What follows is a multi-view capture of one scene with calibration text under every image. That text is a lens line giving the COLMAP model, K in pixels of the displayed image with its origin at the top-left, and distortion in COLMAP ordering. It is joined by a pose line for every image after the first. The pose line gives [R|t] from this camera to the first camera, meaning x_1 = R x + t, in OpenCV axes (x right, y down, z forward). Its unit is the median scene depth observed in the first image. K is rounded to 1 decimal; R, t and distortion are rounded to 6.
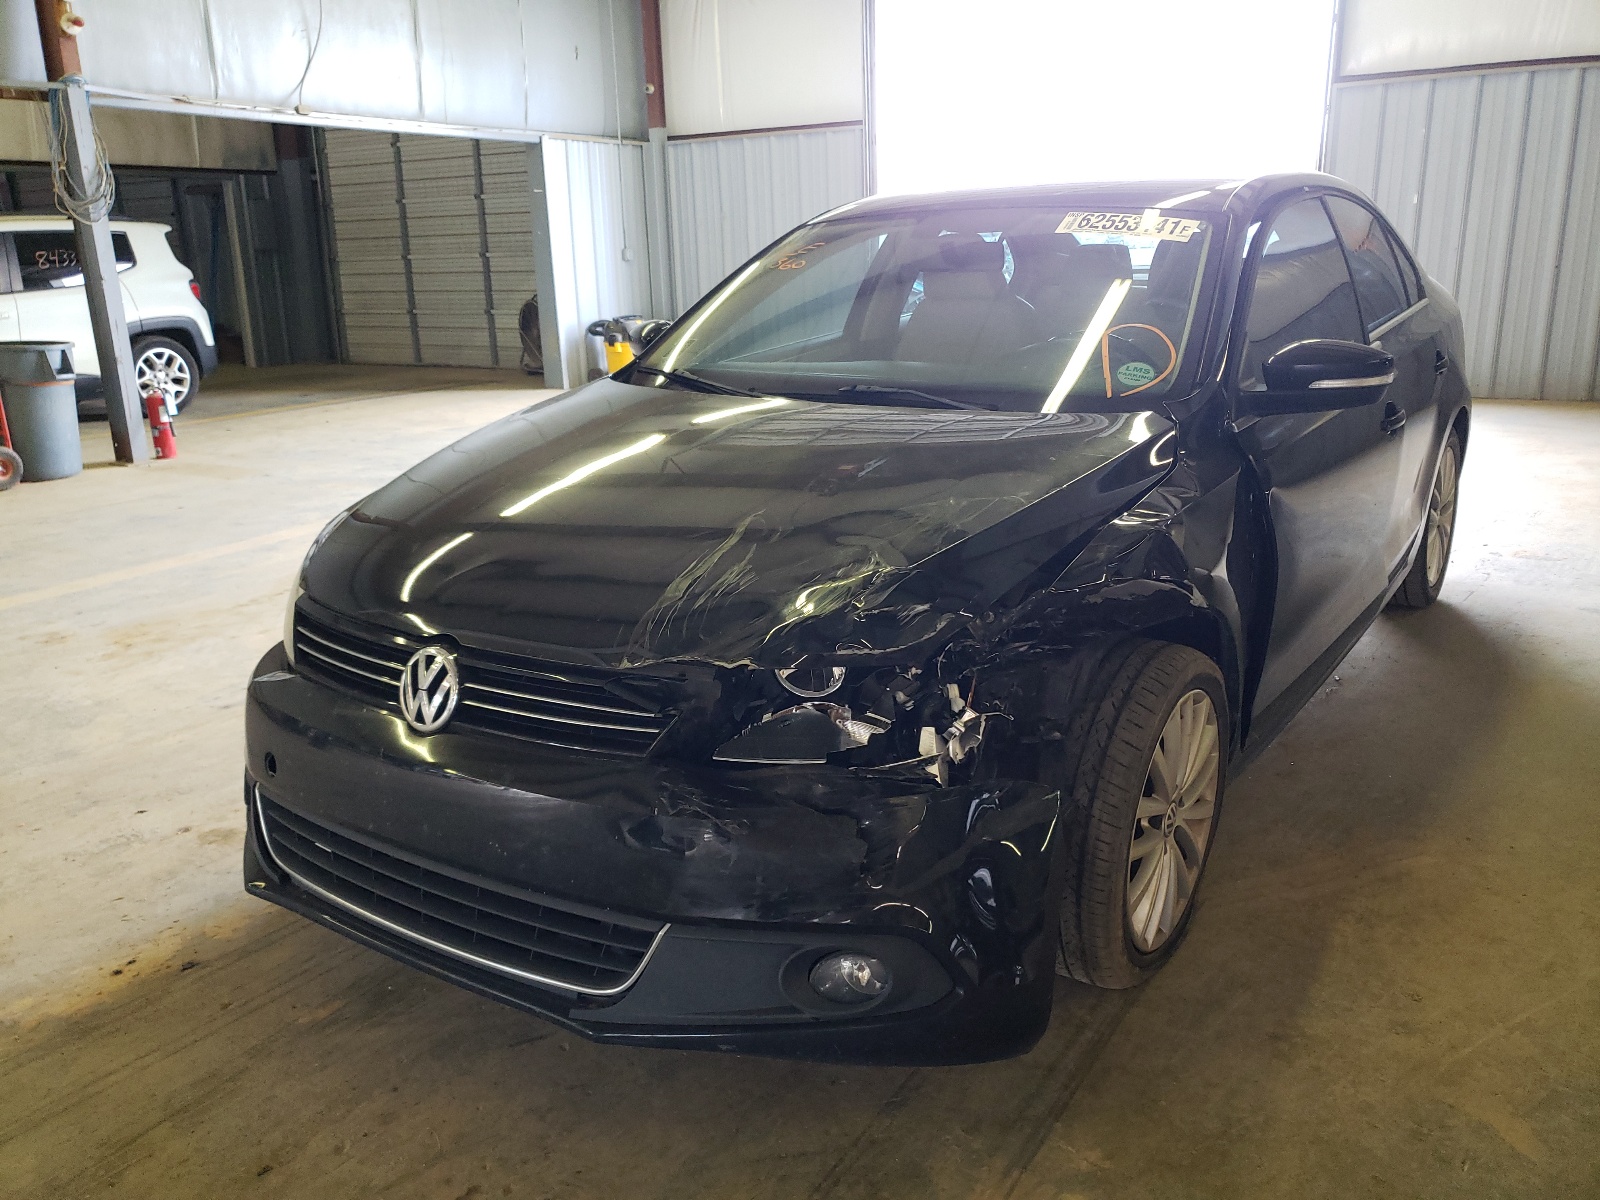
lens RADIAL K [[1225.9, 0, 773.5], [0, 1225.9, 599.3], [0, 0, 1]] dist [-0.008113, 0.004943]
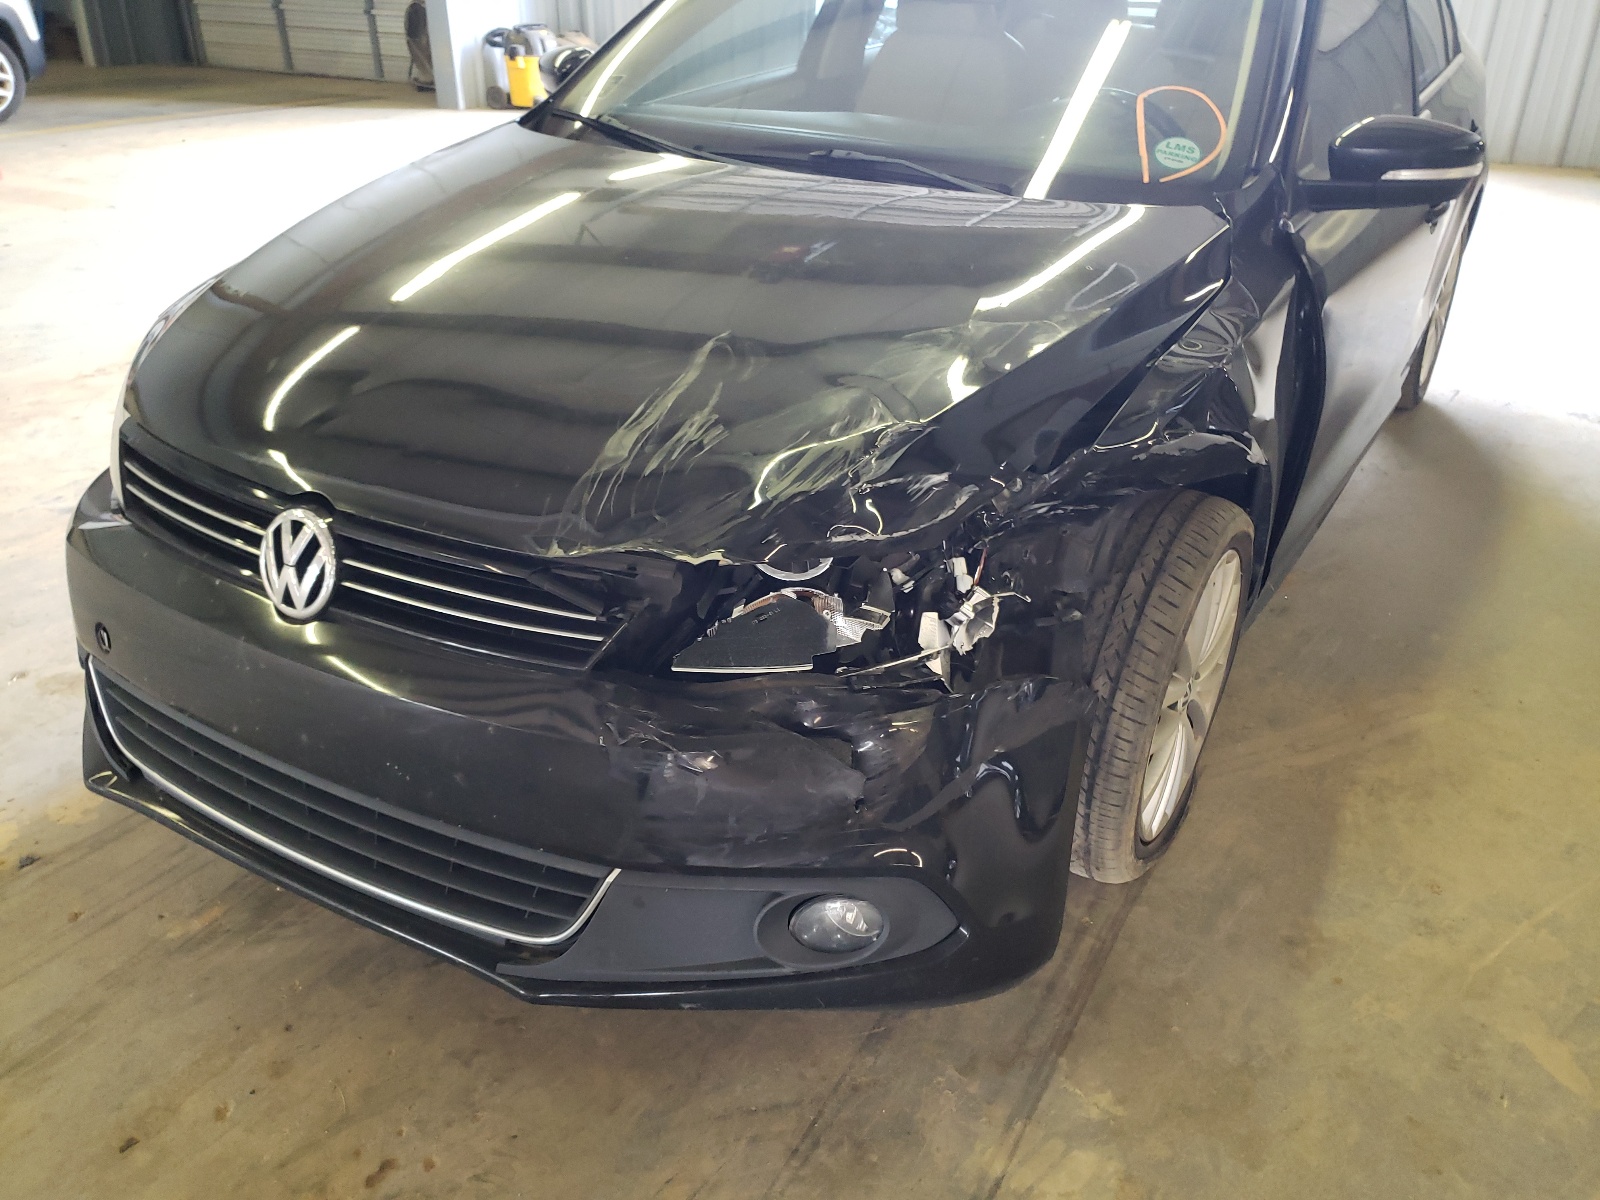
lens RADIAL K [[1210.4, 0, 800.0], [0, 1210.4, 600.0], [0, 0, 1]] dist [0.001238, 0.008209]
pose [[0.995607, -0.000175, 0.093629, -0.035583], [-0.019726, 0.977161, 0.211582, -0.071803], [-0.091528, -0.212500, 0.972865, 0.215813]]
